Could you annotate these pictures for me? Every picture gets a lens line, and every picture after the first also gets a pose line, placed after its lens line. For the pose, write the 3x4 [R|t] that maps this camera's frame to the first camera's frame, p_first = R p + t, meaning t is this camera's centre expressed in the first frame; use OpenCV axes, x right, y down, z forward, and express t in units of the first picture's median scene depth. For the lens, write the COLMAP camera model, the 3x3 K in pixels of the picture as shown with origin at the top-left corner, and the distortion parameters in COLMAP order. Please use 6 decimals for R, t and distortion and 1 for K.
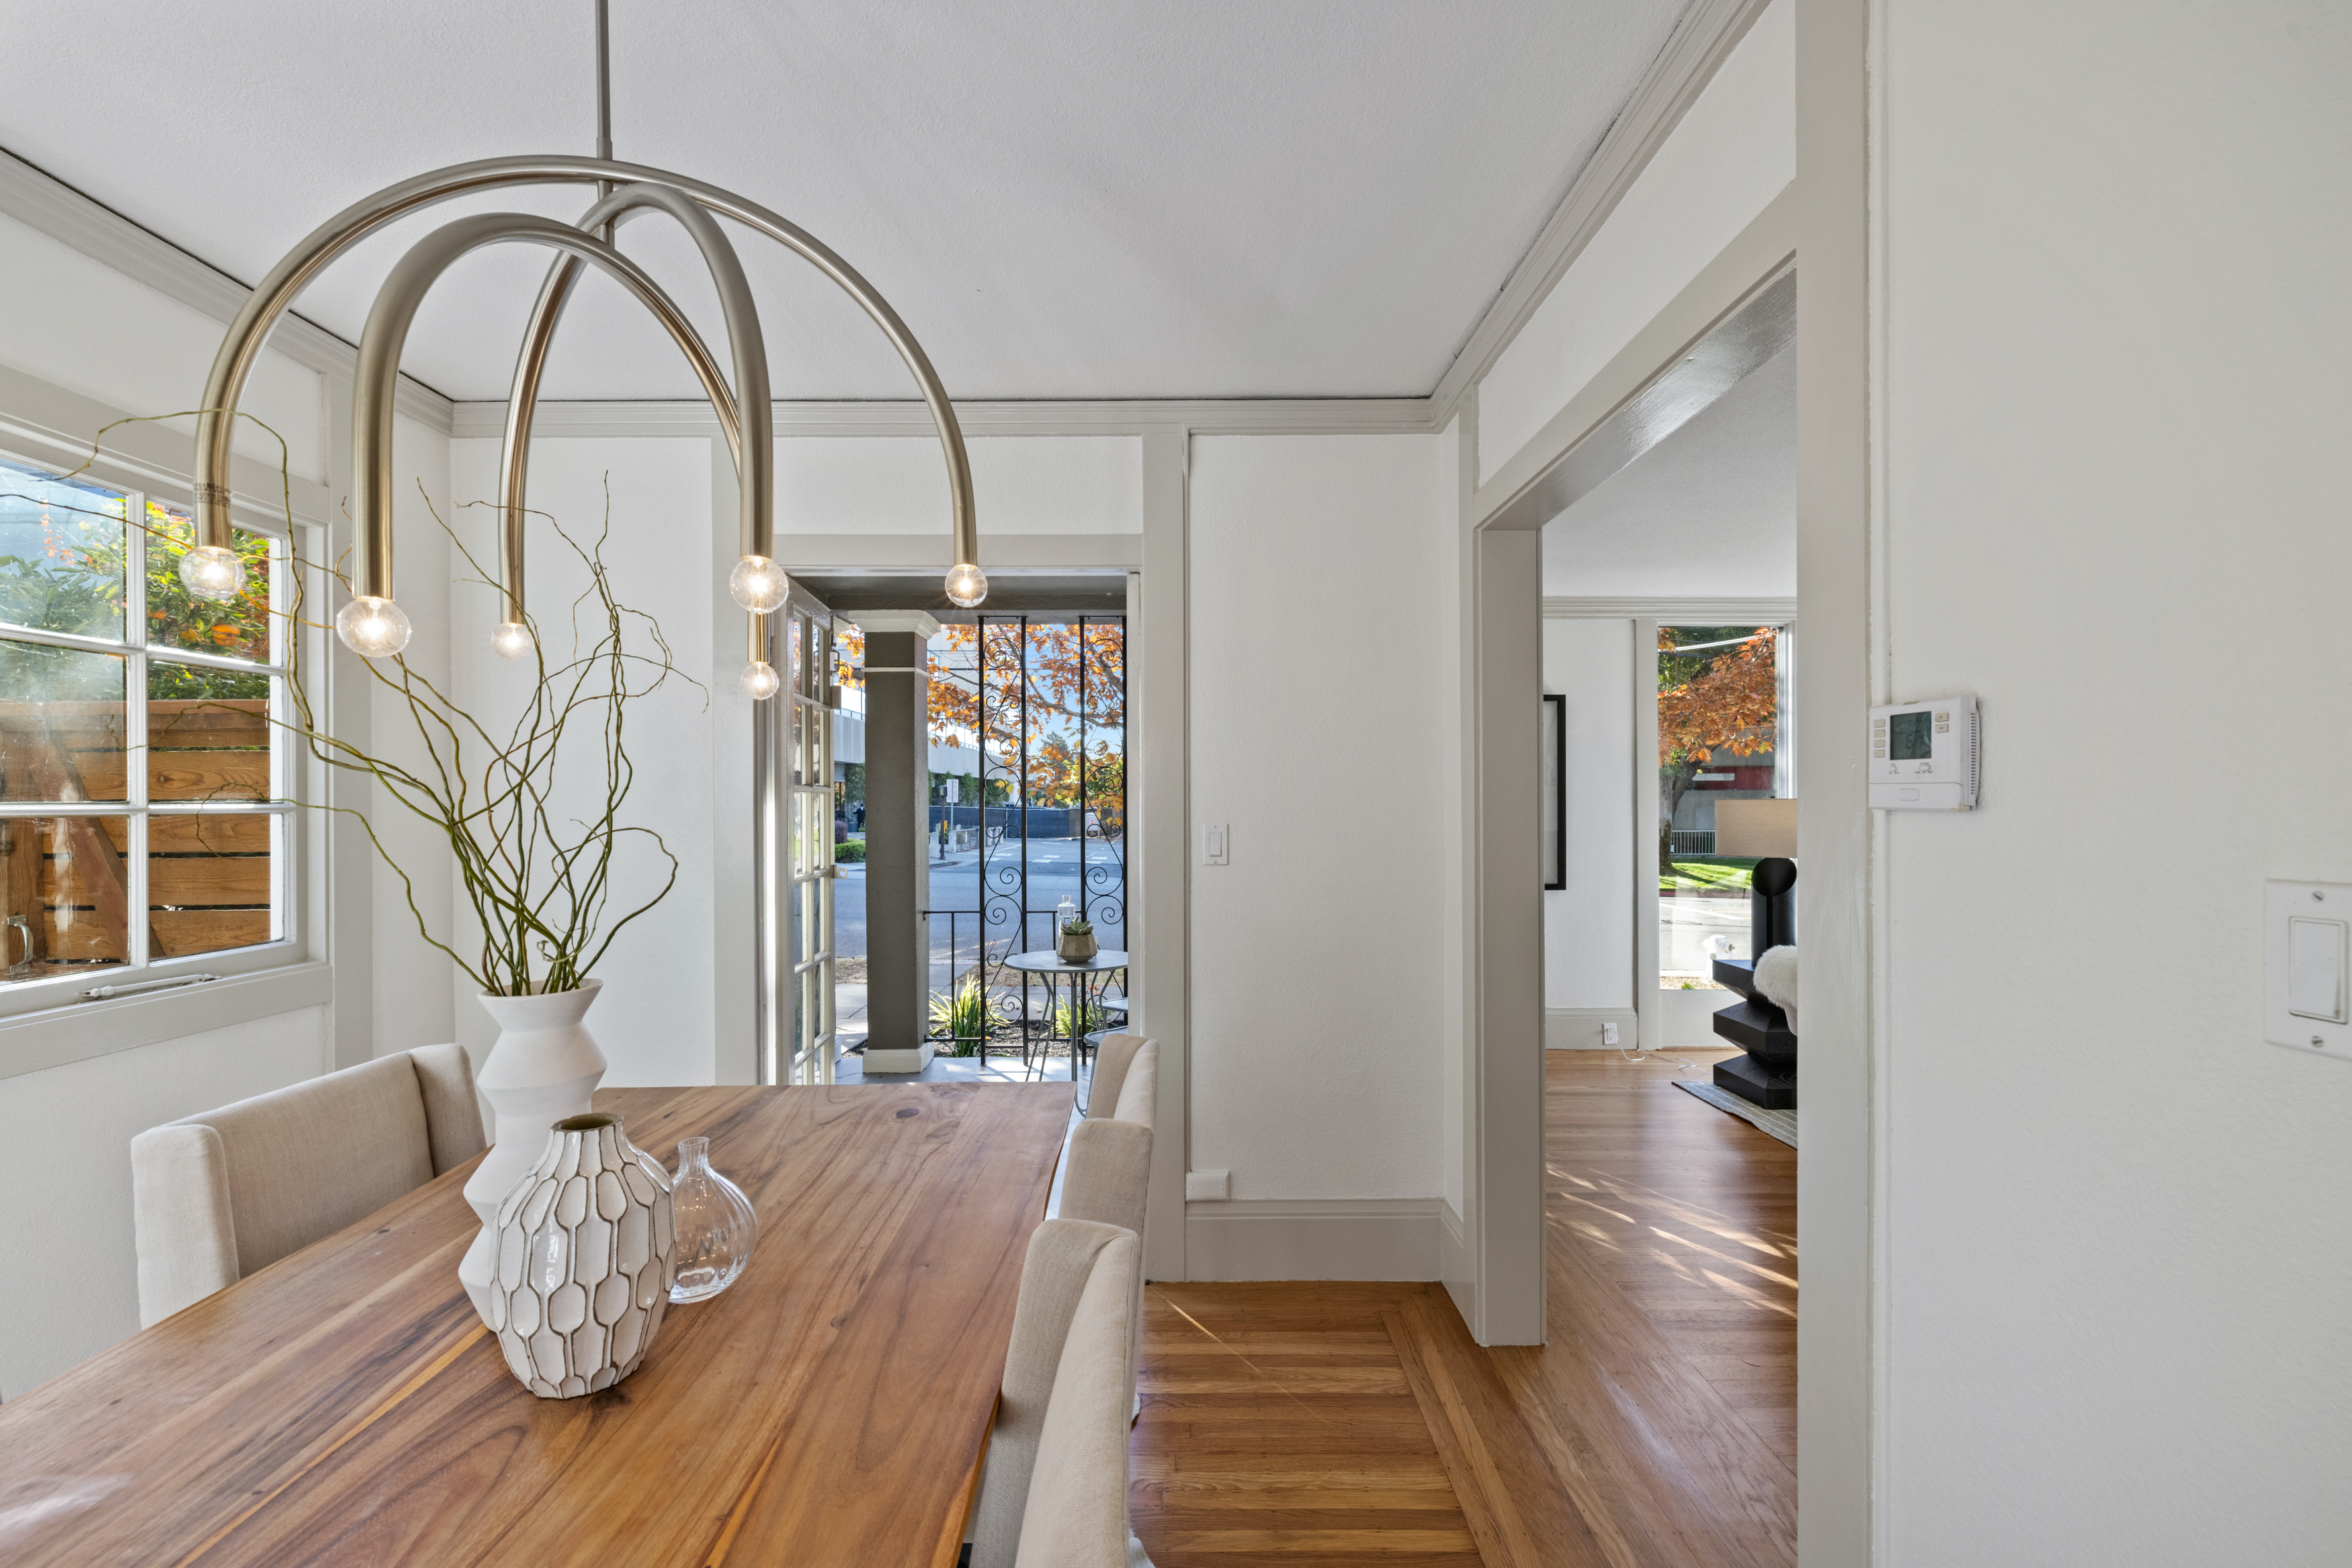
lens RADIAL K [[986.1, 0, 1152.0], [0, 986.1, 795.9], [0, 0, 1]] dist [0.002010, -0.000726]
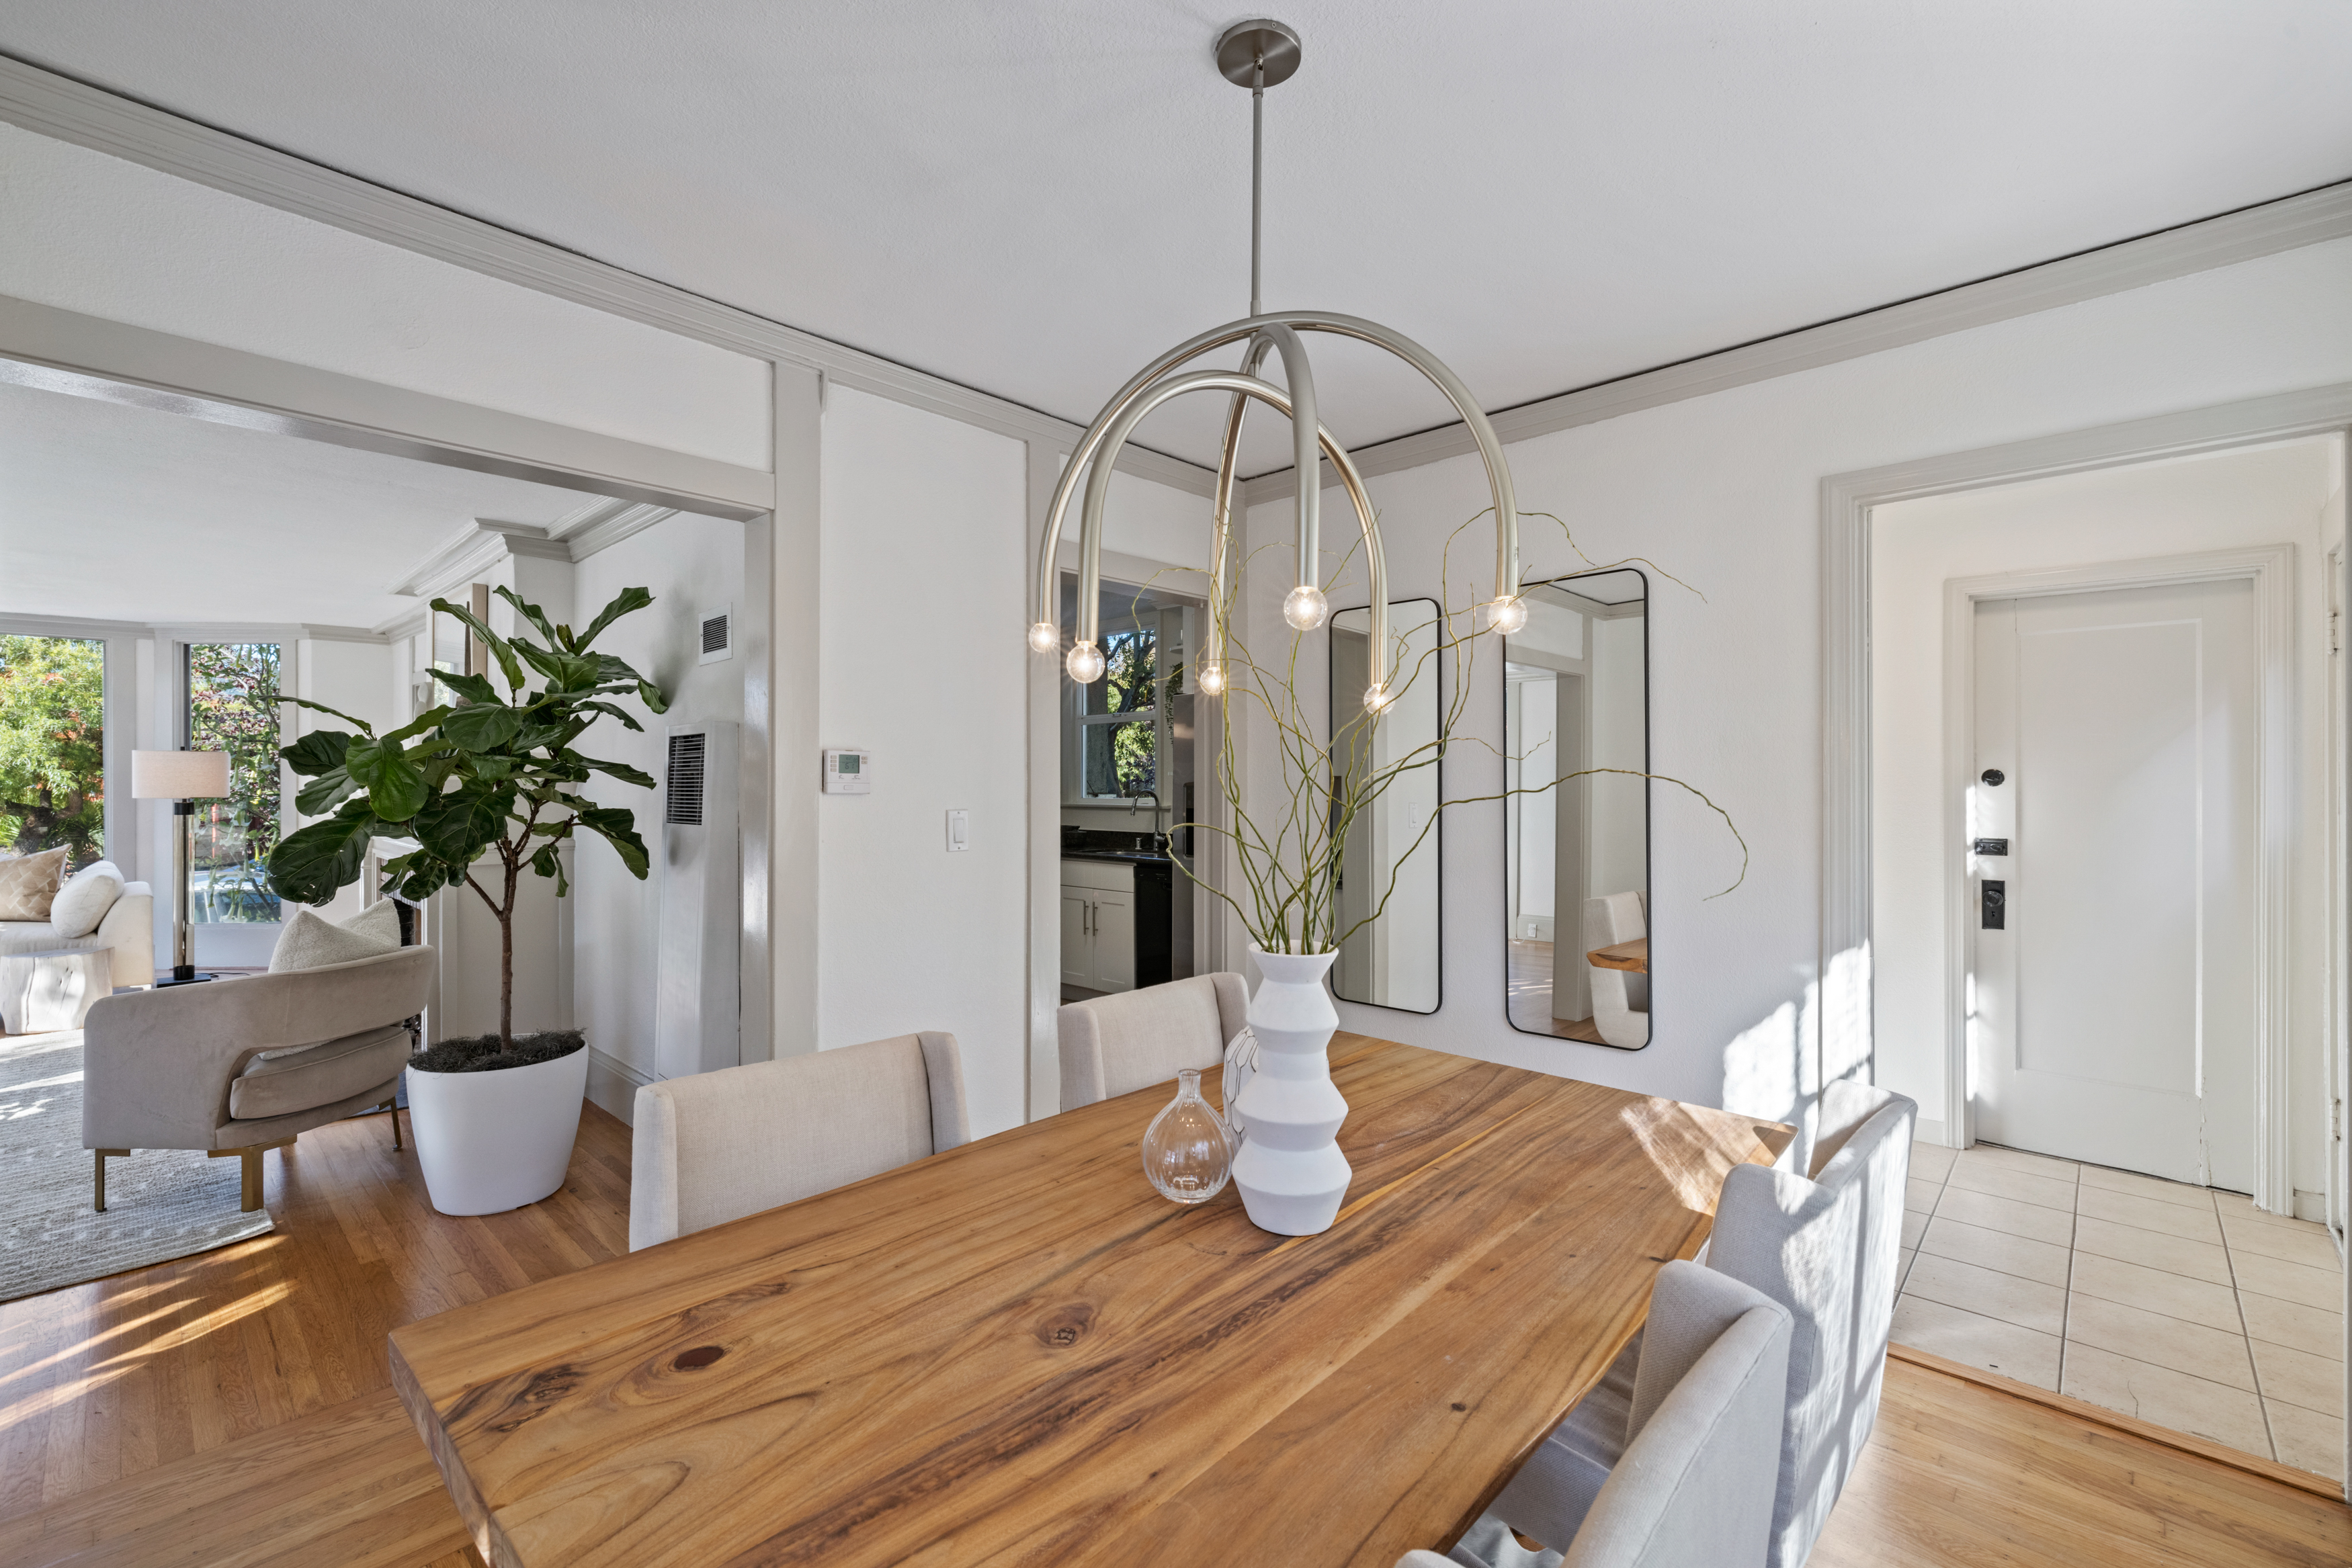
lens RADIAL K [[986.1, 0, 1161.1], [0, 986.1, 784.3], [0, 0, 1]] dist [0.002010, -0.000726]
pose [[-0.719844, 0.001476, 0.694134, -1.078262], [0.000659, 0.999999, -0.001442, -0.003940], [-0.694135, -0.000581, -0.719844, 1.595868]]
